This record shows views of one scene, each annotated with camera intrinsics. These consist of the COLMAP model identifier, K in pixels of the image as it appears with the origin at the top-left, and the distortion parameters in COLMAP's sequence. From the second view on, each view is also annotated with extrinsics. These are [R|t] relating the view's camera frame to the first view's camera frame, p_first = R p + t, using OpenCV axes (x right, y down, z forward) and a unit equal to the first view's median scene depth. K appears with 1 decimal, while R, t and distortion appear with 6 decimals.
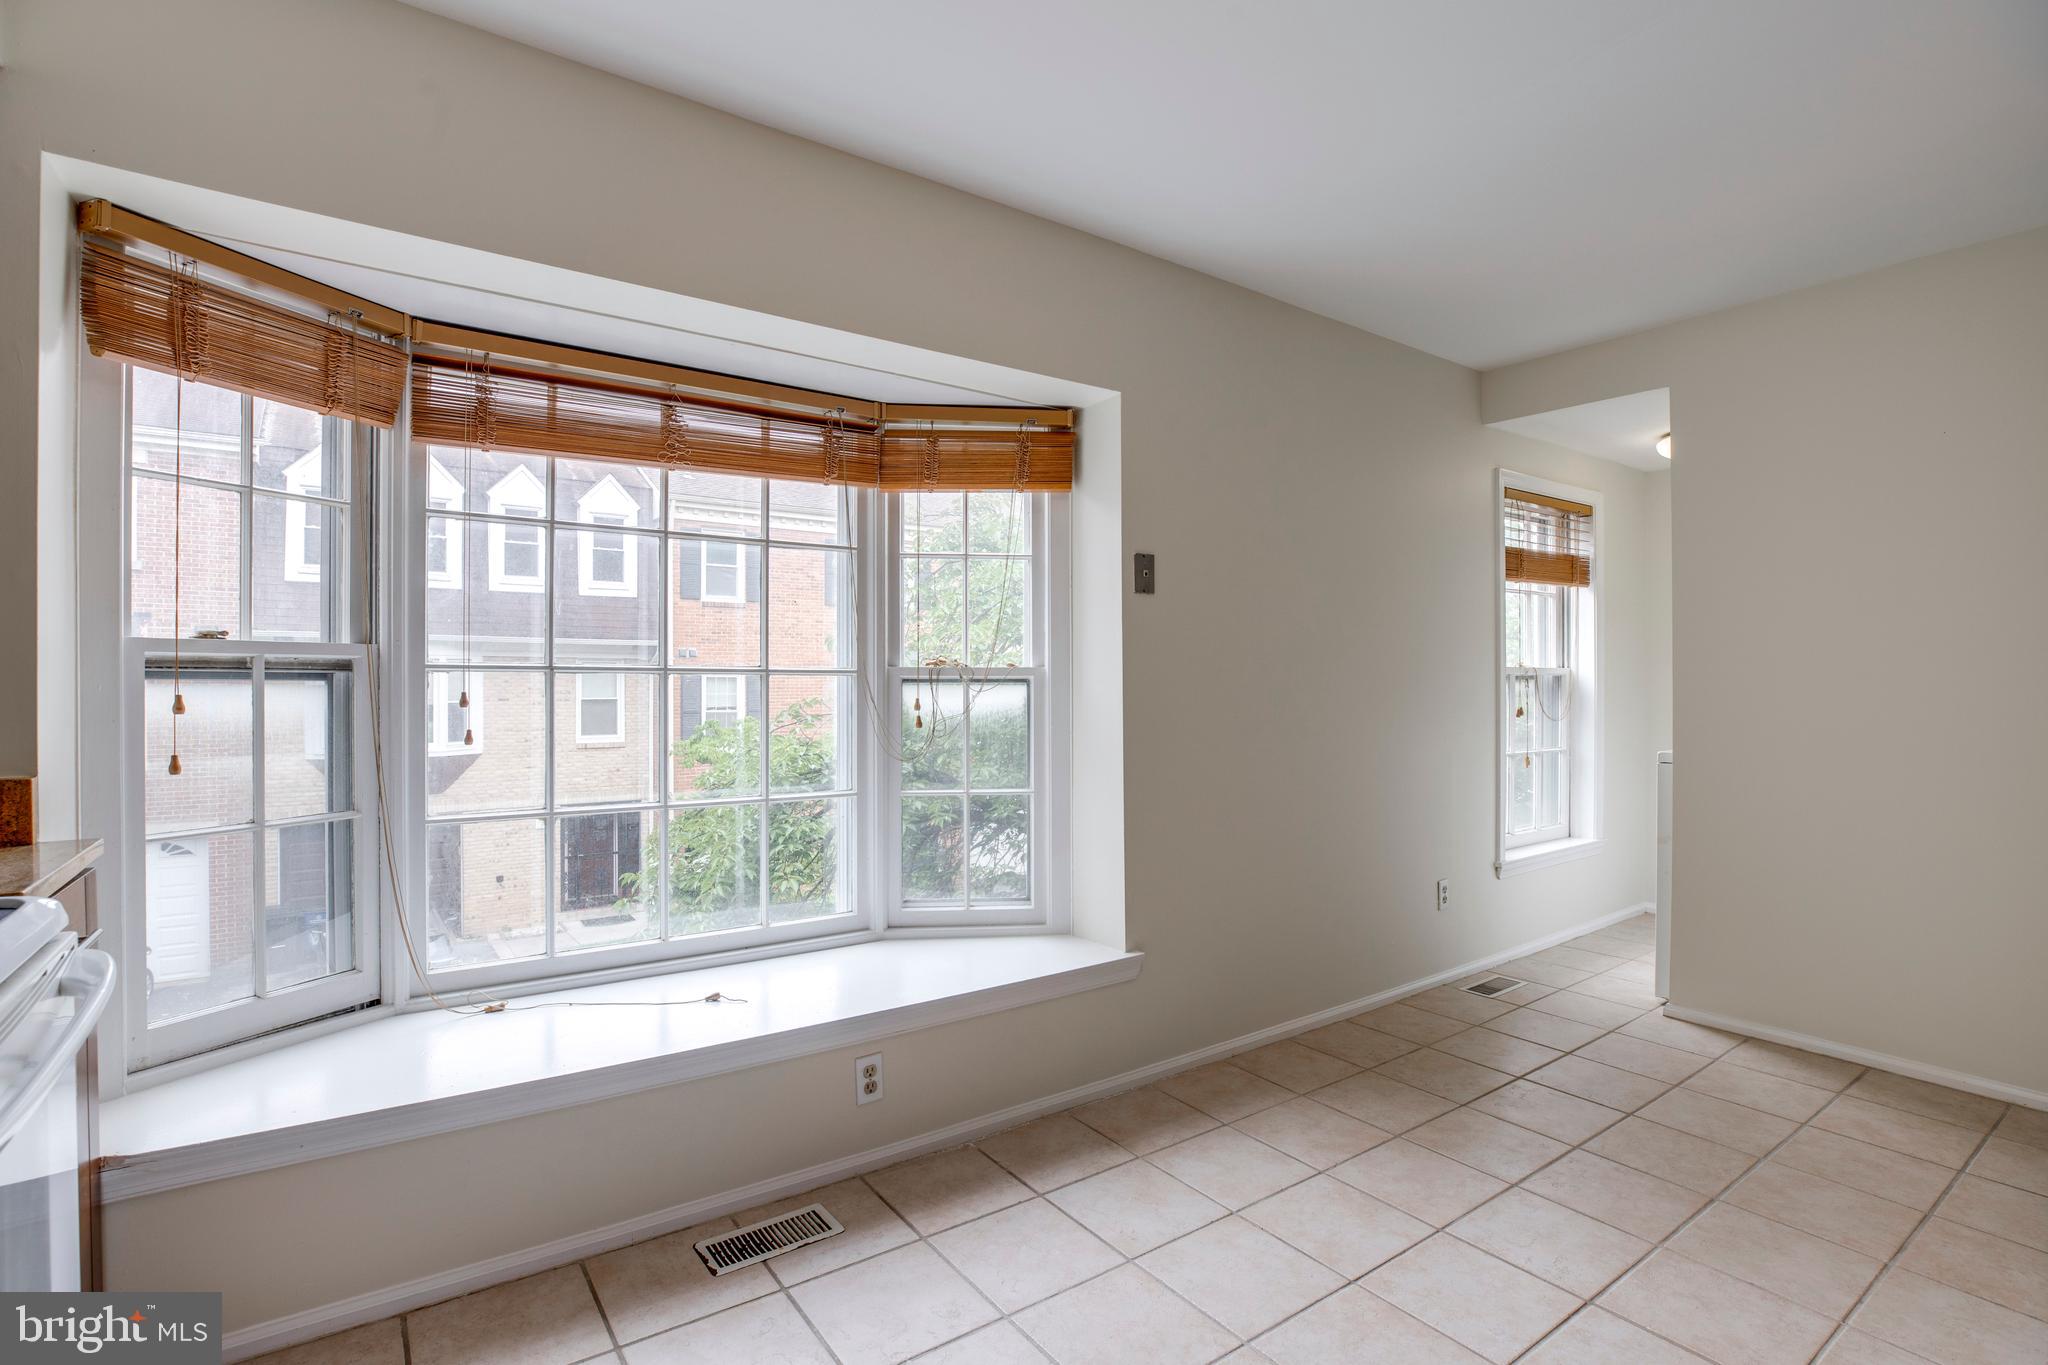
lens RADIAL K [[991.7, 0, 1024.0], [0, 991.7, 682.5], [0, 0, 1]] dist [-0.042944, 0.011391]
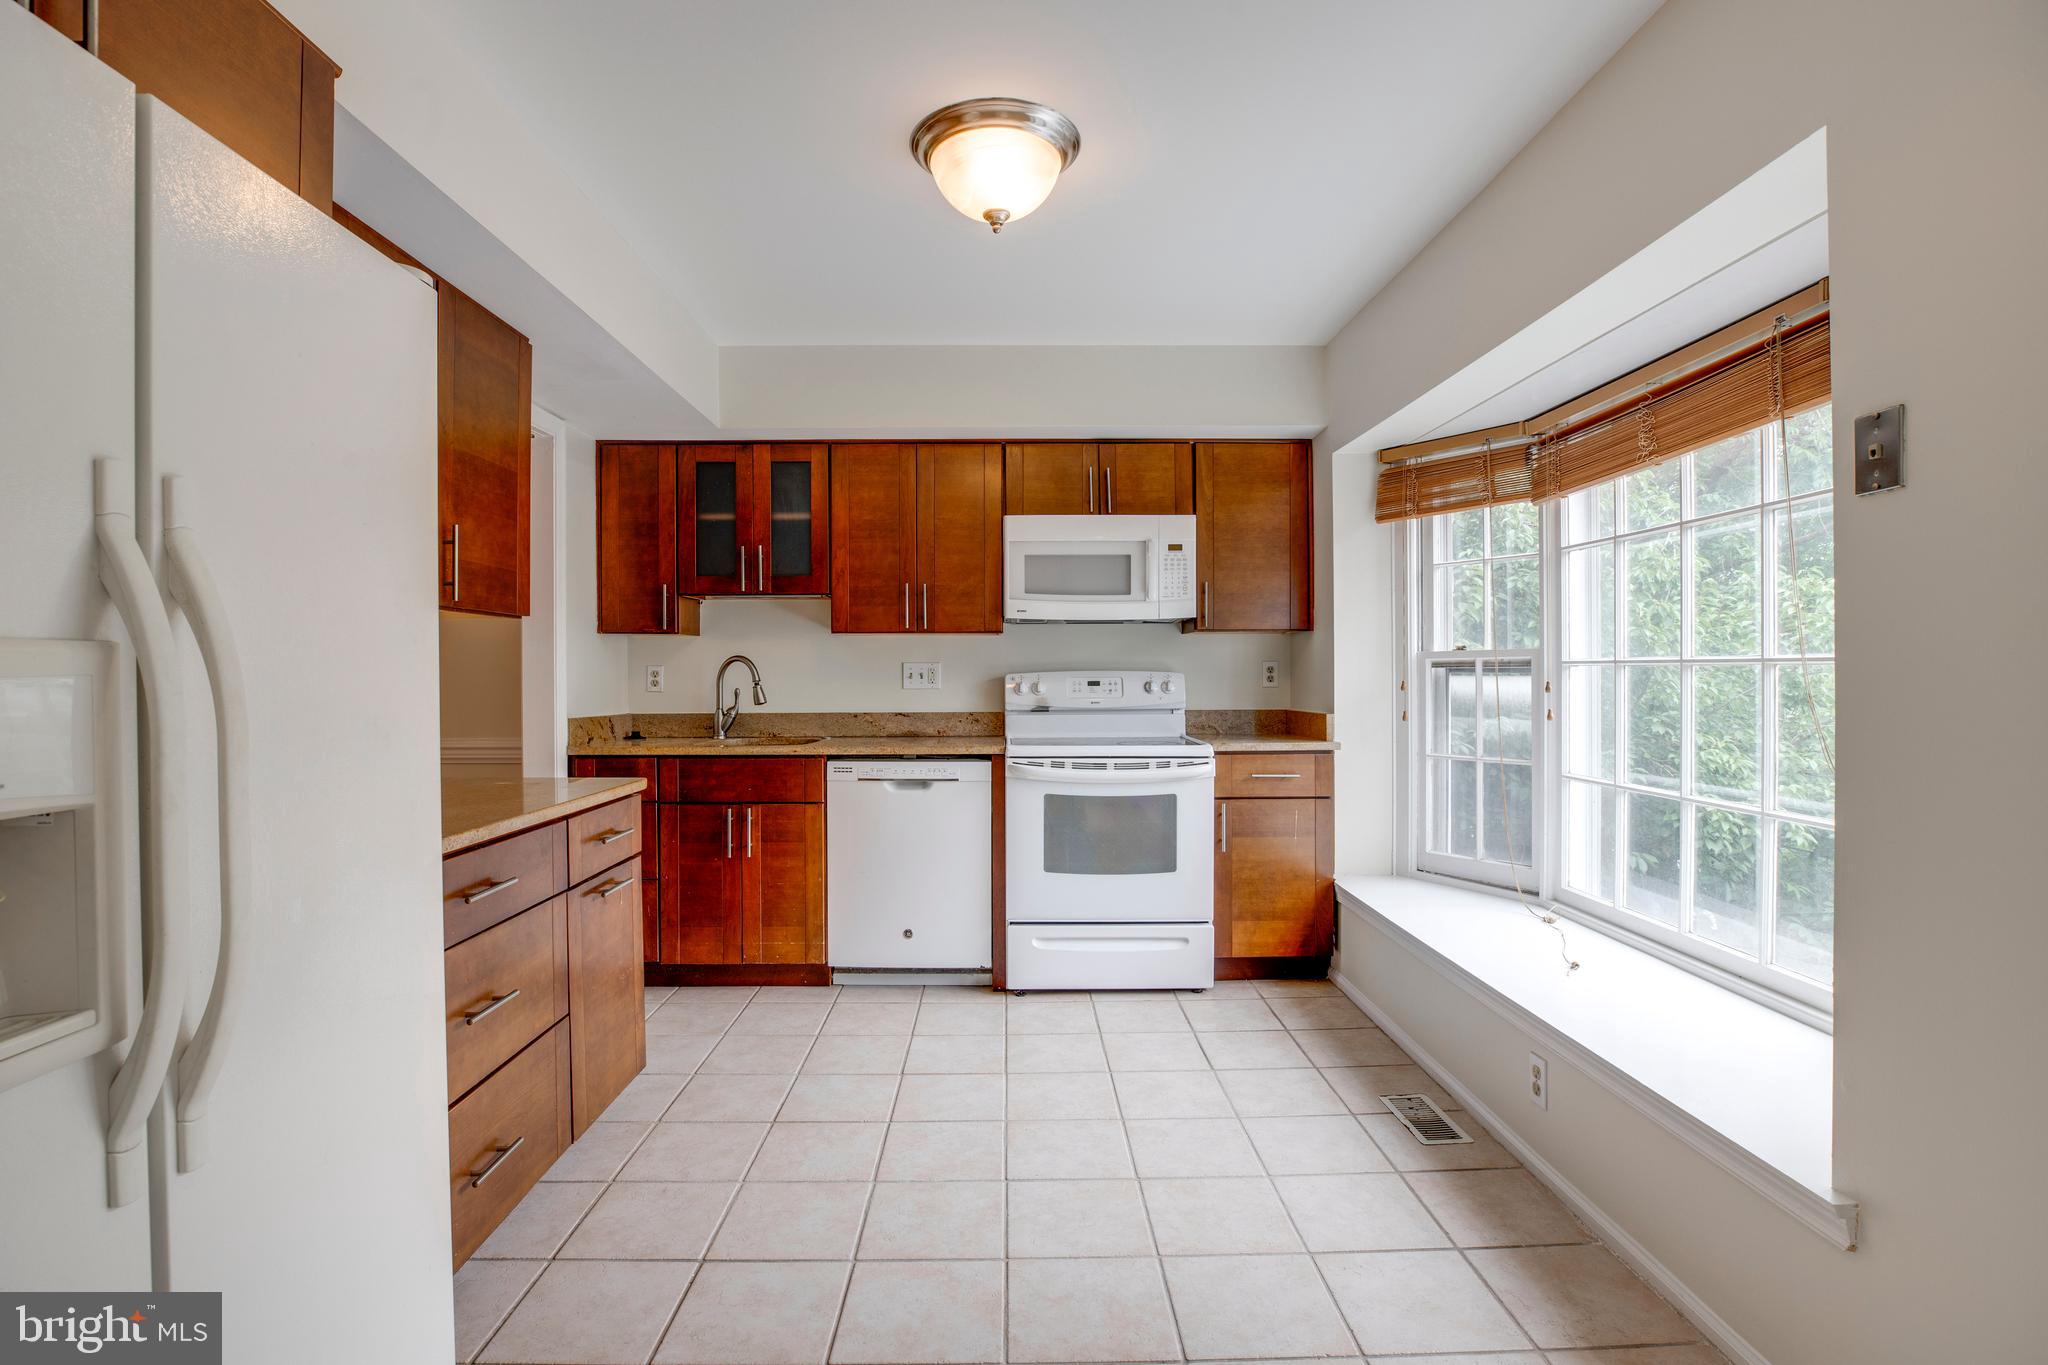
lens RADIAL K [[991.7, 0, 1024.0], [0, 991.7, 682.5], [0, 0, 1]] dist [-0.042944, 0.011391]
pose [[-0.565998, 0.005767, -0.824386, 1.031004], [0.001788, 0.999982, 0.005768, 0.001338], [0.824404, 0.001791, -0.565998, 1.251490]]
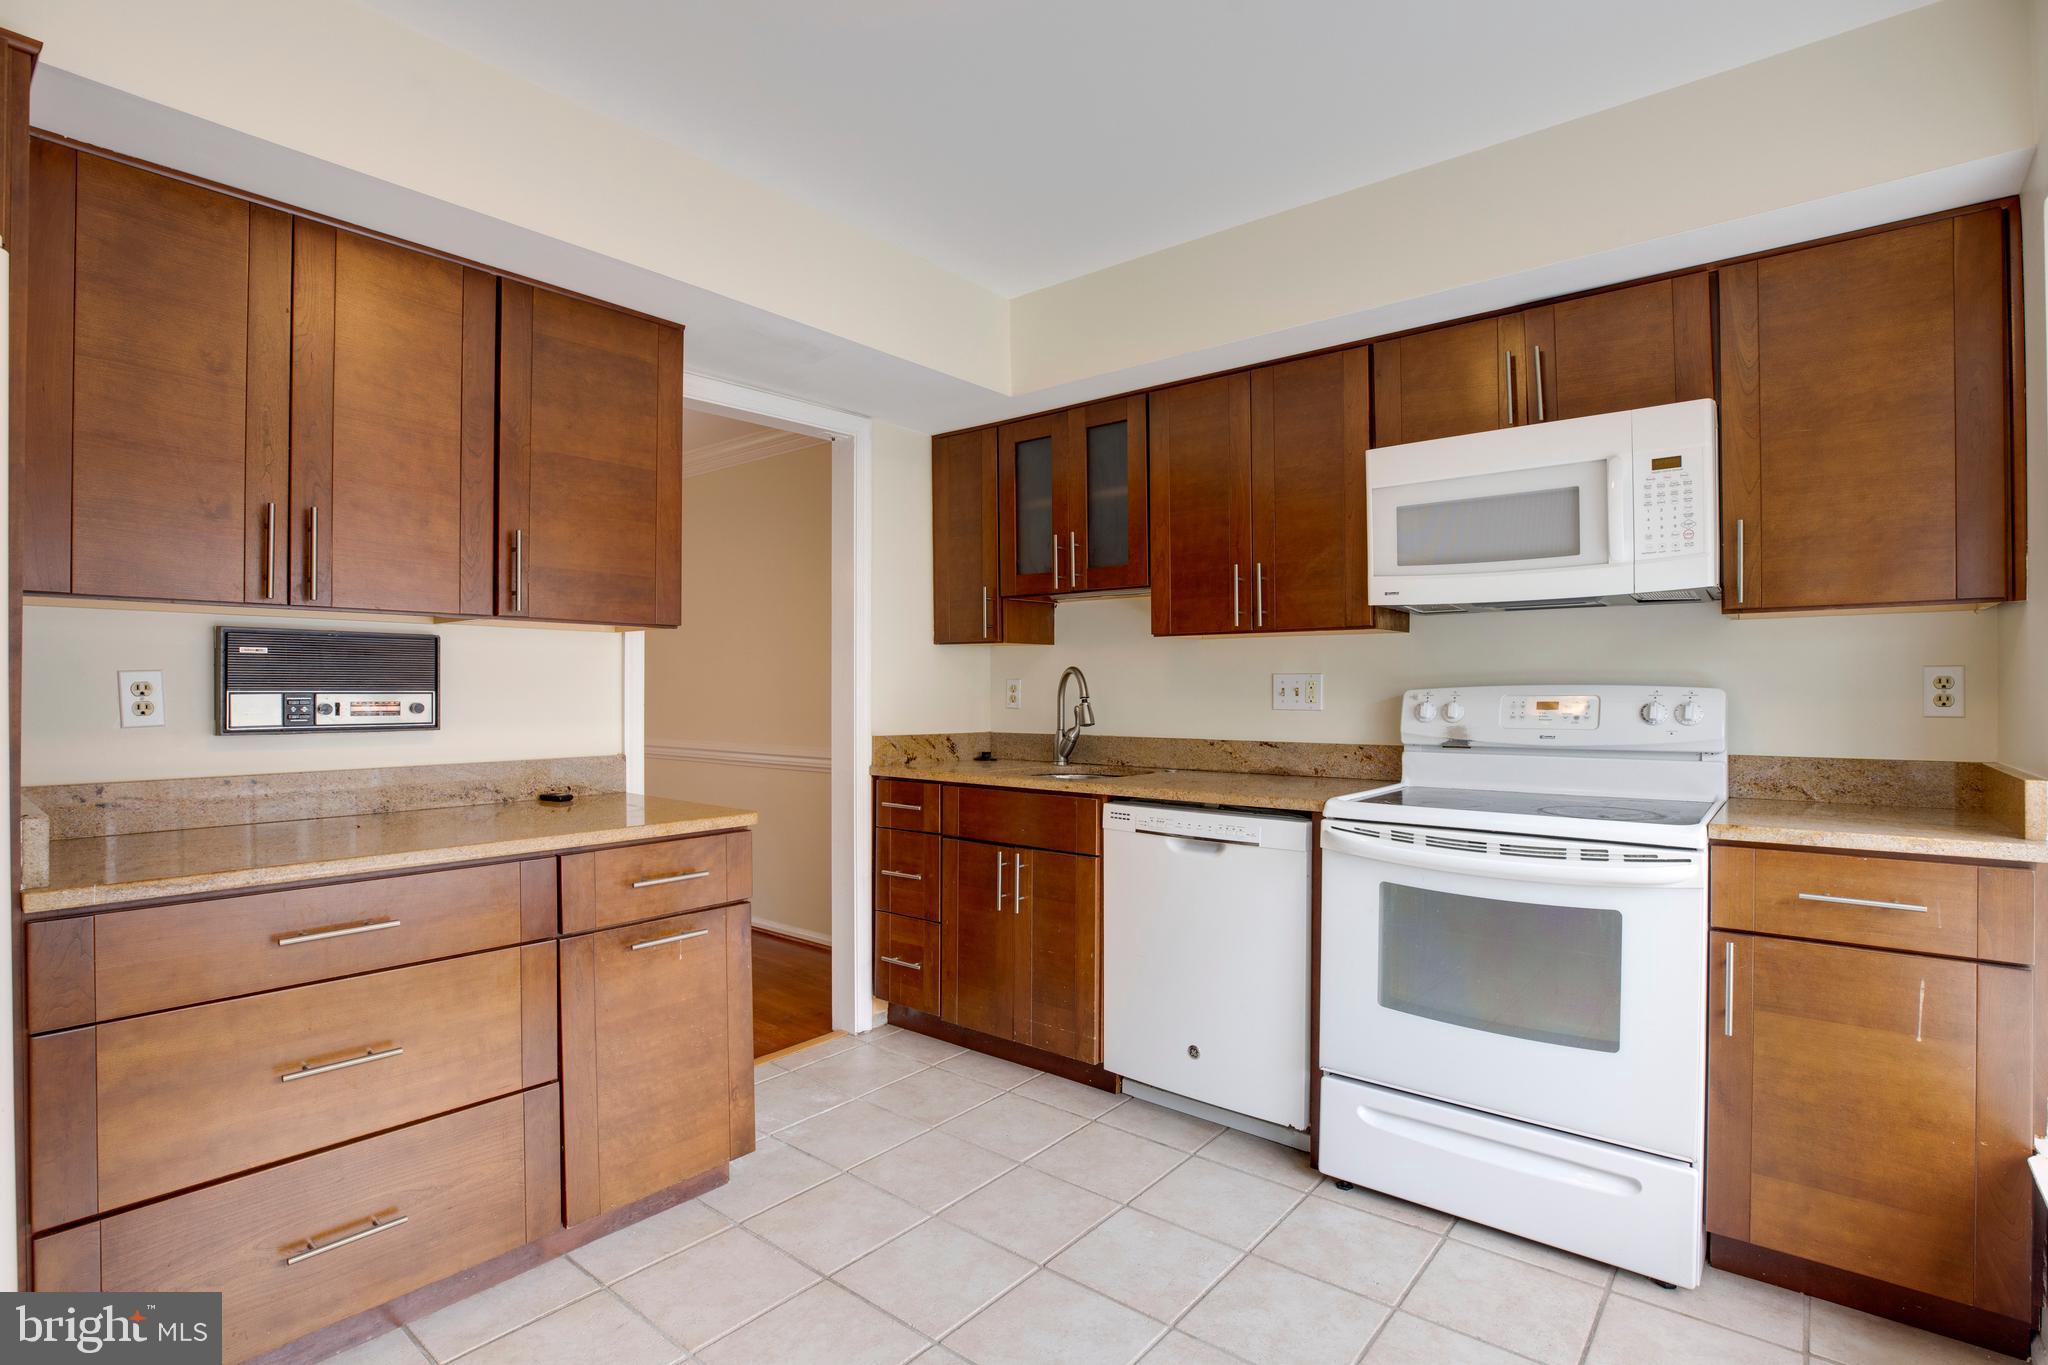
lens RADIAL K [[986.8, 0, 1017.4], [0, 986.8, 691.7], [0, 0, 1]] dist [-0.044362, 0.012155]
pose [[-0.967360, -0.001817, -0.253401, 0.262722], [-0.002088, 0.999998, 0.000798, -0.001661], [0.253399, 0.001301, -0.967361, 1.238843]]
